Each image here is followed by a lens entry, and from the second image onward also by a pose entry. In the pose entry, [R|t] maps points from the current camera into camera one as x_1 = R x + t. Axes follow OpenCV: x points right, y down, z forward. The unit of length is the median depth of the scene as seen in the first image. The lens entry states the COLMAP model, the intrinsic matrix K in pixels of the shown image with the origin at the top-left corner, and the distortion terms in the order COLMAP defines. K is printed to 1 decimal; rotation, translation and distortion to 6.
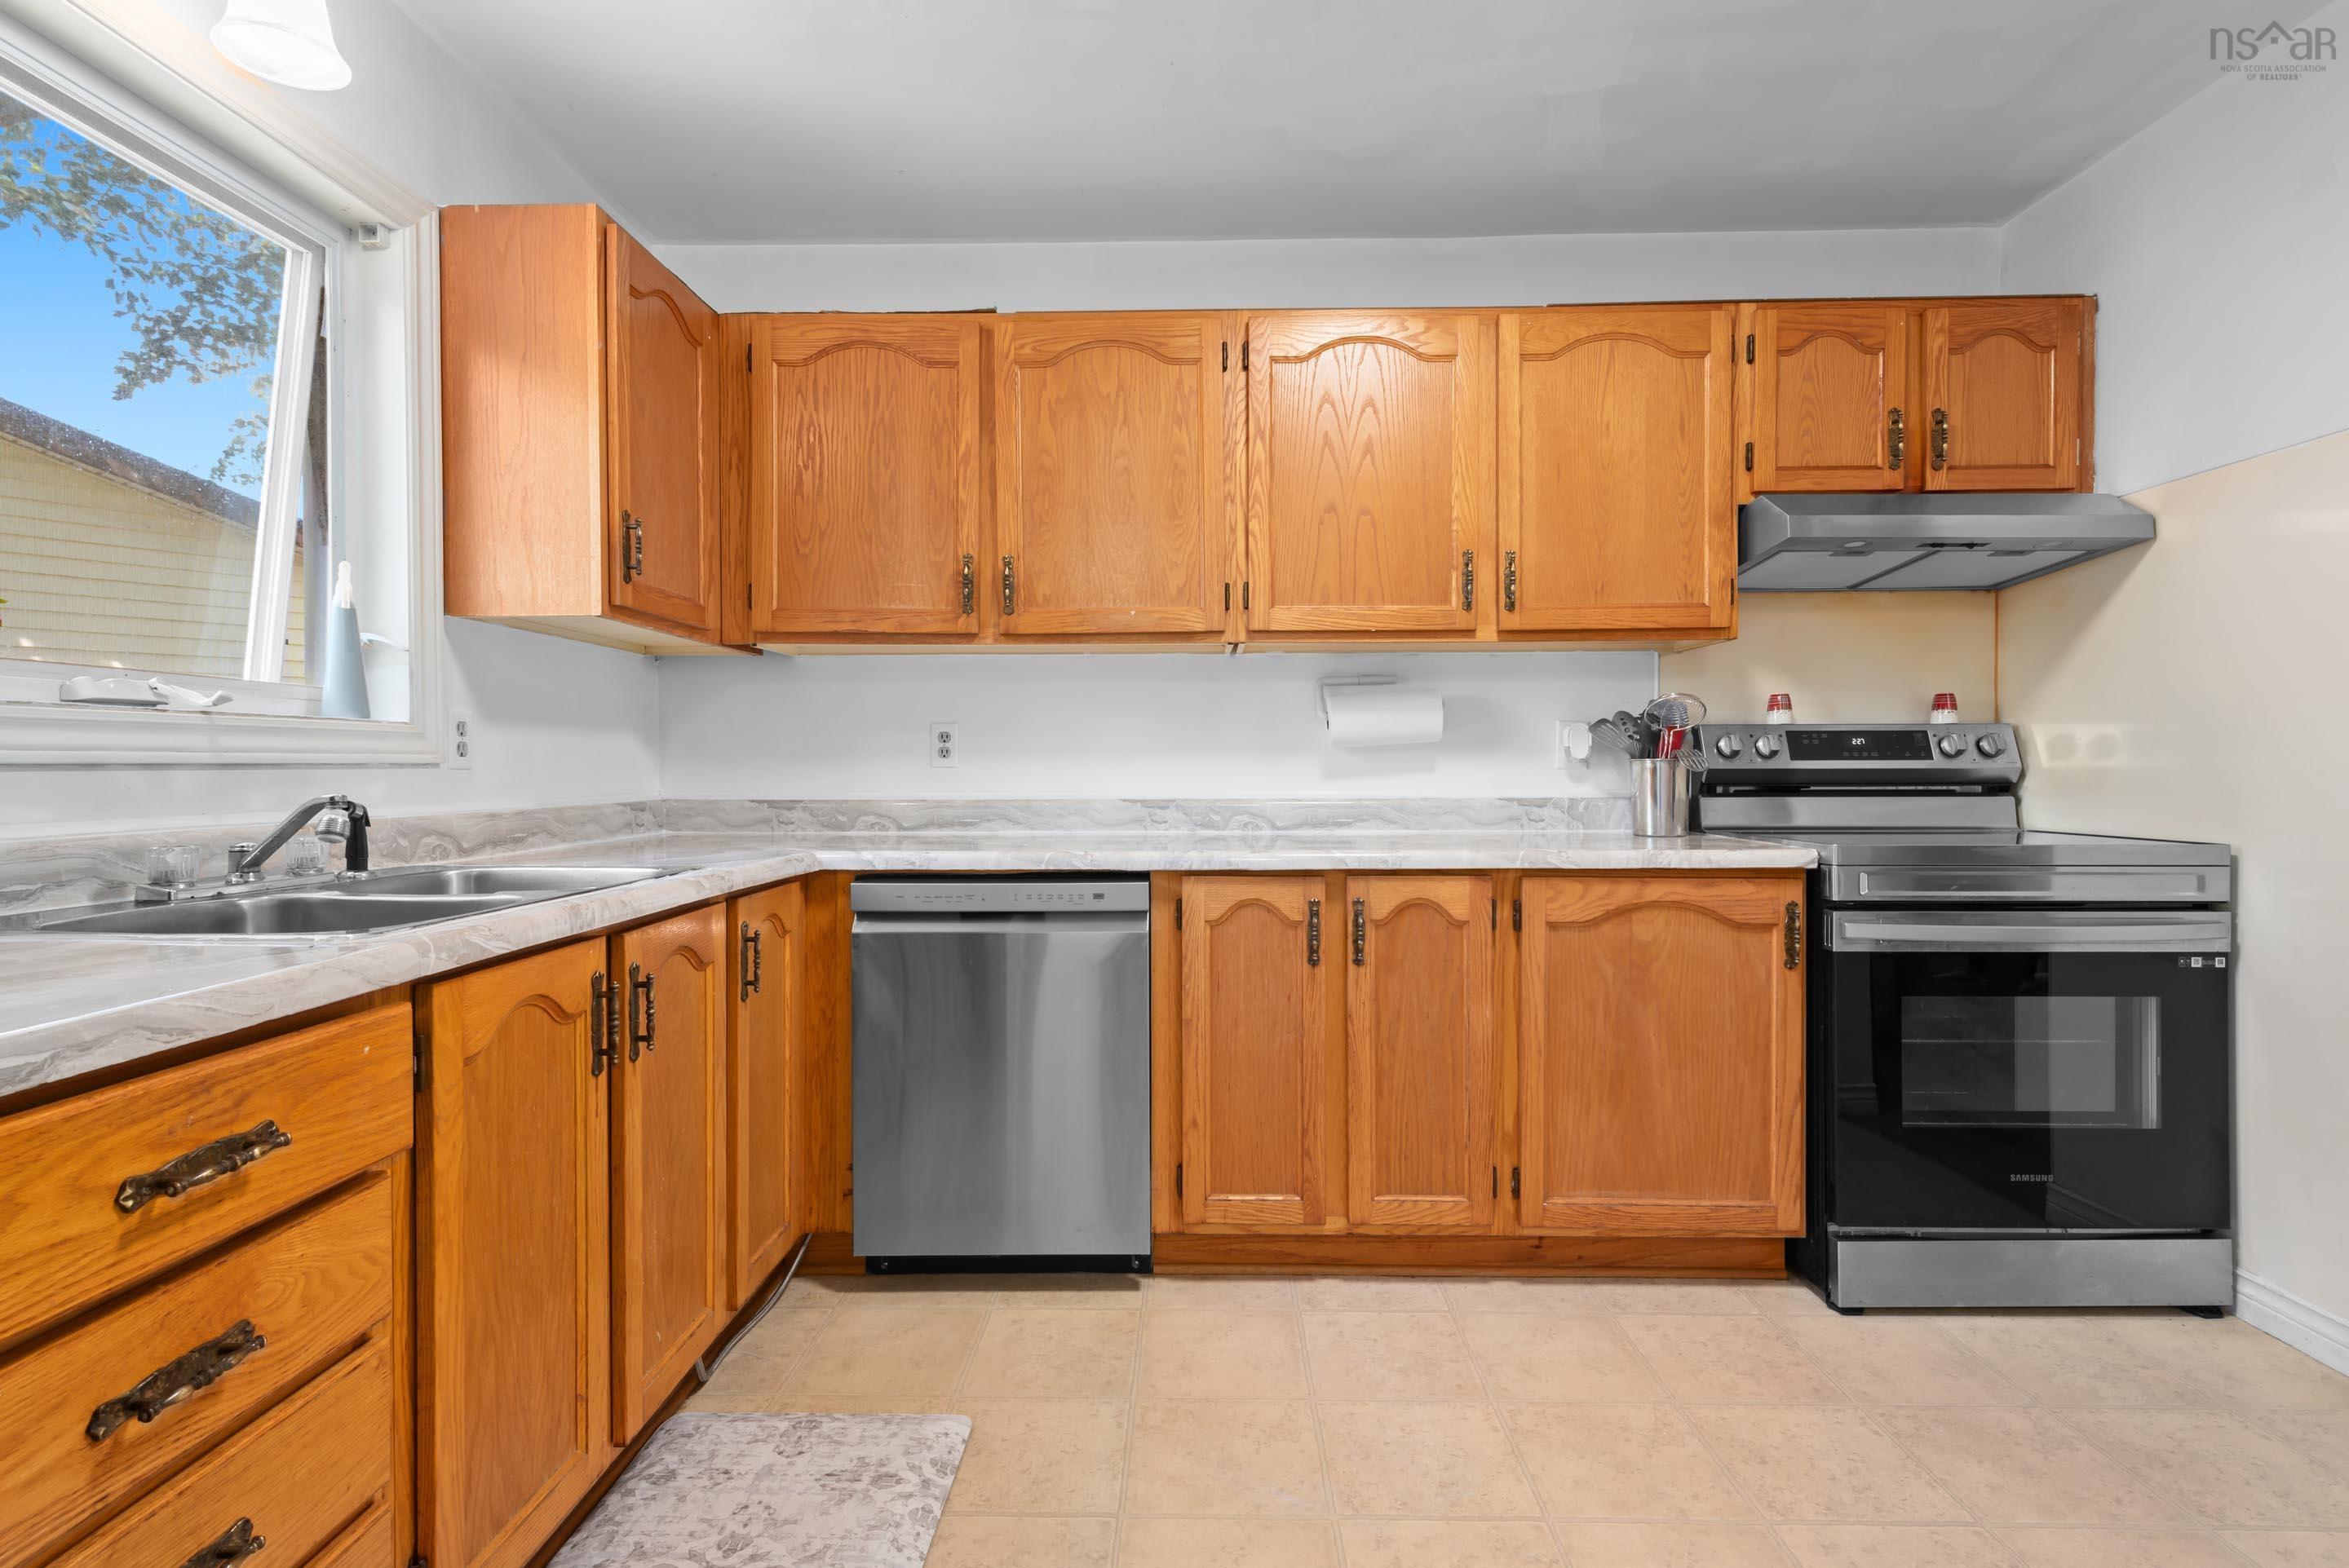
lens RADIAL K [[1106.4, 0, 1175.6], [0, 1106.4, 775.1], [0, 0, 1]] dist [0.012845, -0.003741]
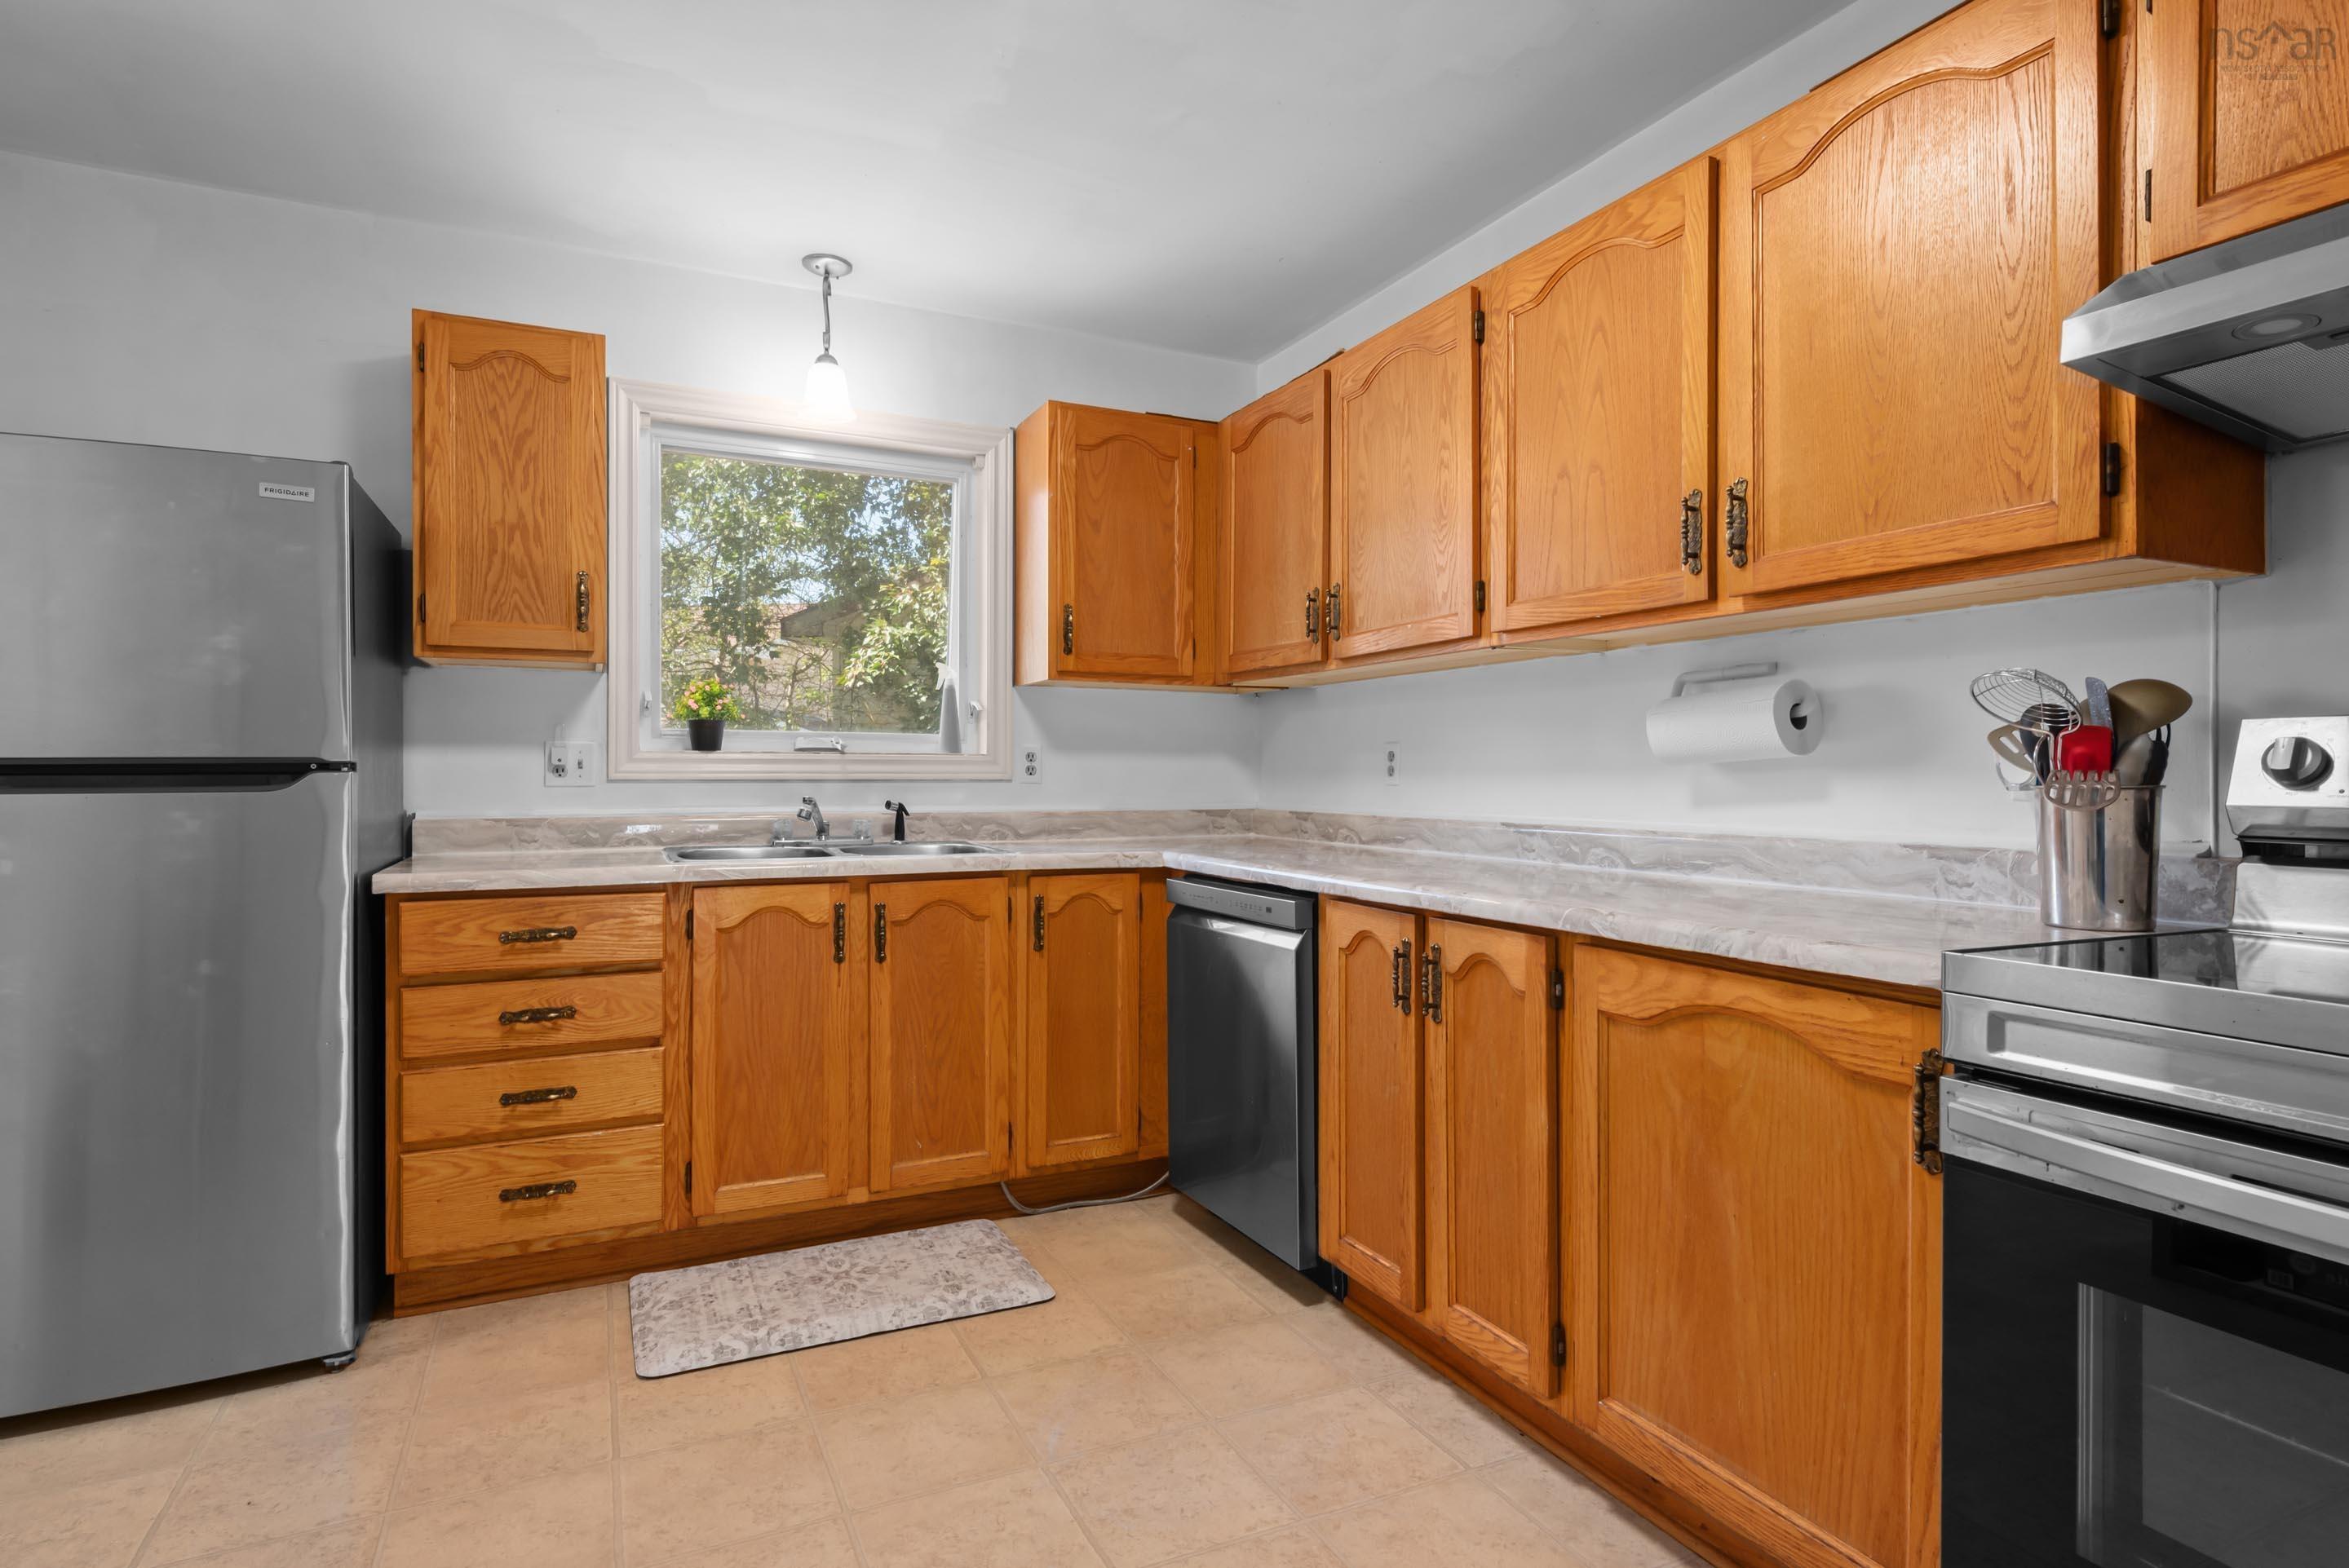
lens RADIAL K [[1200.8, 0, 1179.2], [0, 1200.8, 774.1], [0, 0, 1]] dist [0.016971, -0.001450]
pose [[0.464565, 0.003540, -0.885532, 0.899924], [-0.012093, 0.999924, -0.002348, -0.016131], [0.885457, 0.011800, 0.464572, 0.389420]]
